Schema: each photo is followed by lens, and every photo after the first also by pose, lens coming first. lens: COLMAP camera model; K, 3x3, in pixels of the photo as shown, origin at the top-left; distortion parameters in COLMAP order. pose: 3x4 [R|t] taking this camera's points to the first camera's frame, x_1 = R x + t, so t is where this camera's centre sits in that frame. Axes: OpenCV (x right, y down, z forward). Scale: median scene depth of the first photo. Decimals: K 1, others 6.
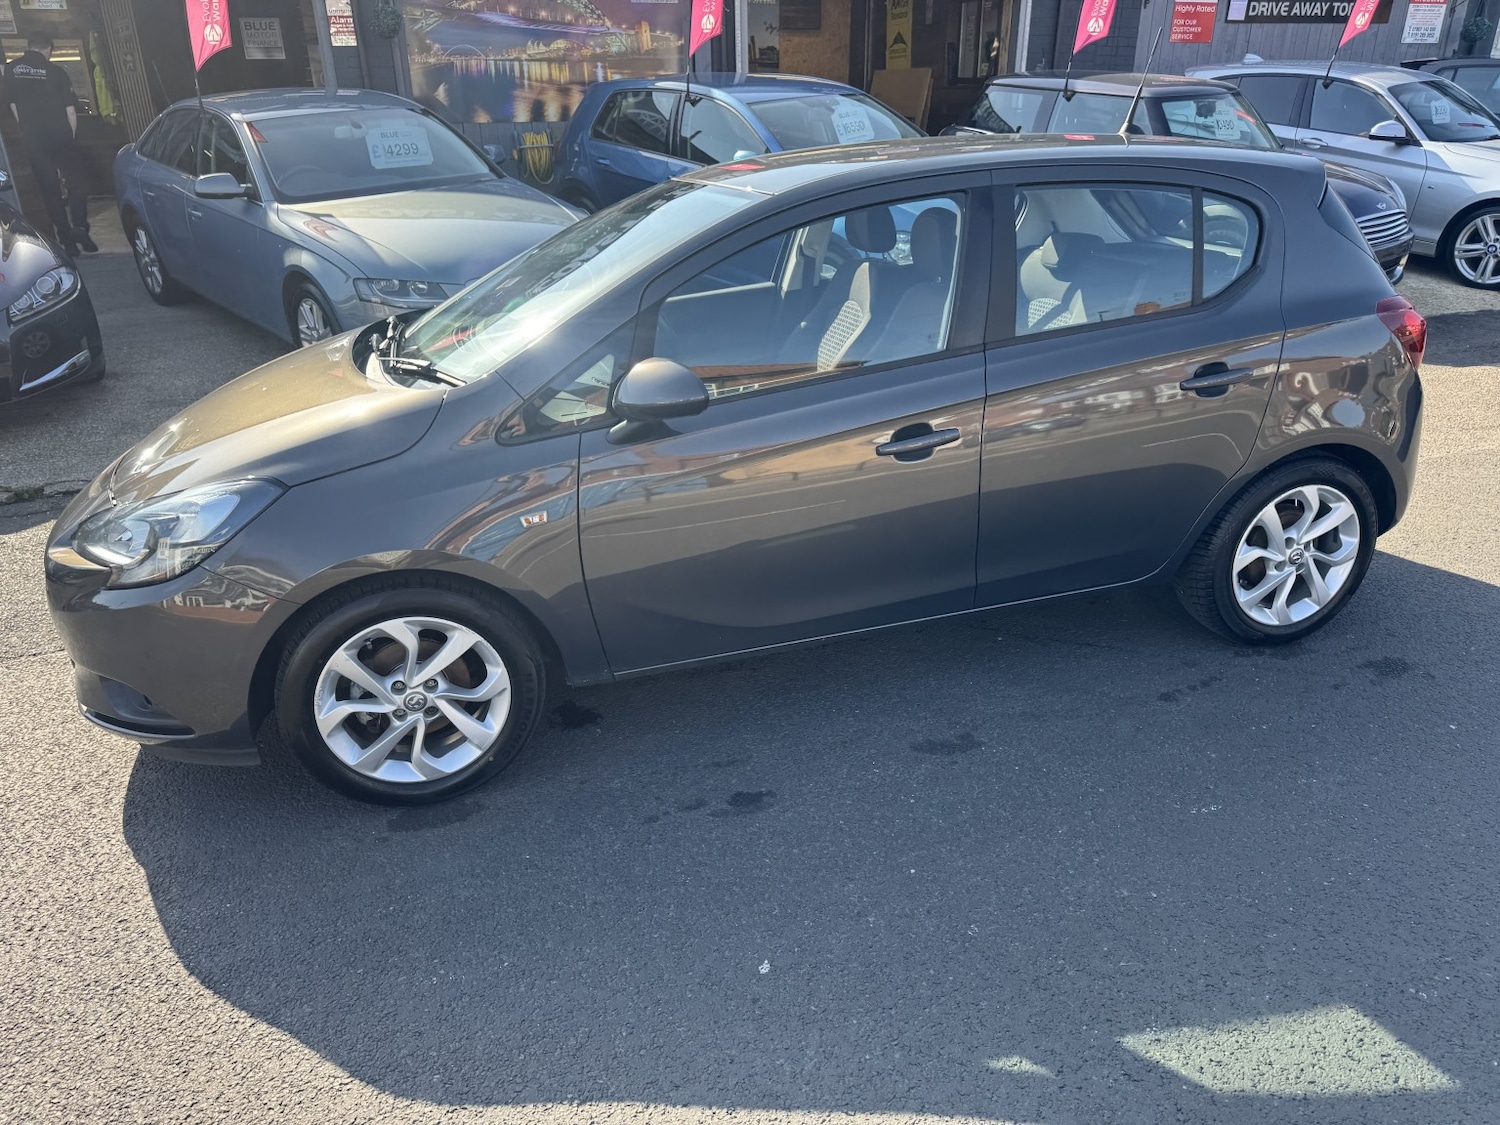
lens RADIAL K [[1071.6, 0, 743.1], [0, 1071.6, 551.9], [0, 0, 1]] dist [0.008869, -0.006381]
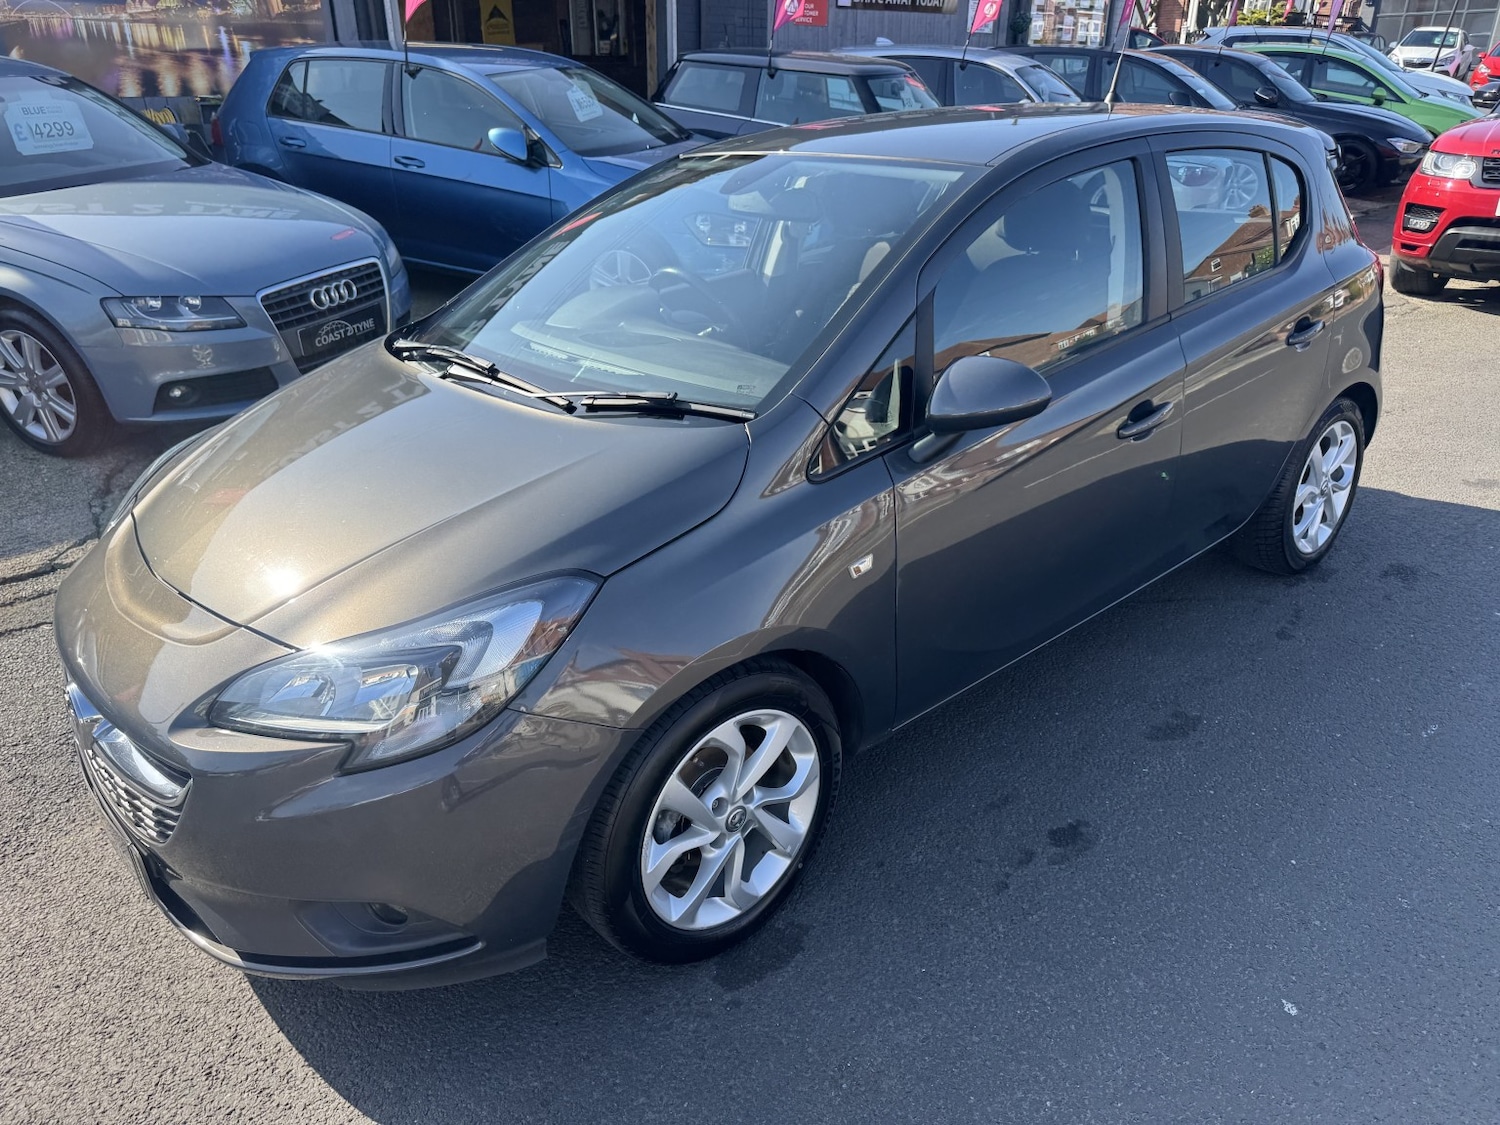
lens RADIAL K [[1071.6, 0, 743.1], [0, 1071.6, 551.9], [0, 0, 1]] dist [0.008869, -0.006381]
pose [[0.909793, -0.158378, 0.383658, -0.420119], [0.153084, 0.987210, 0.044514, -0.065407], [-0.385801, 0.018233, 0.922402, 0.198193]]
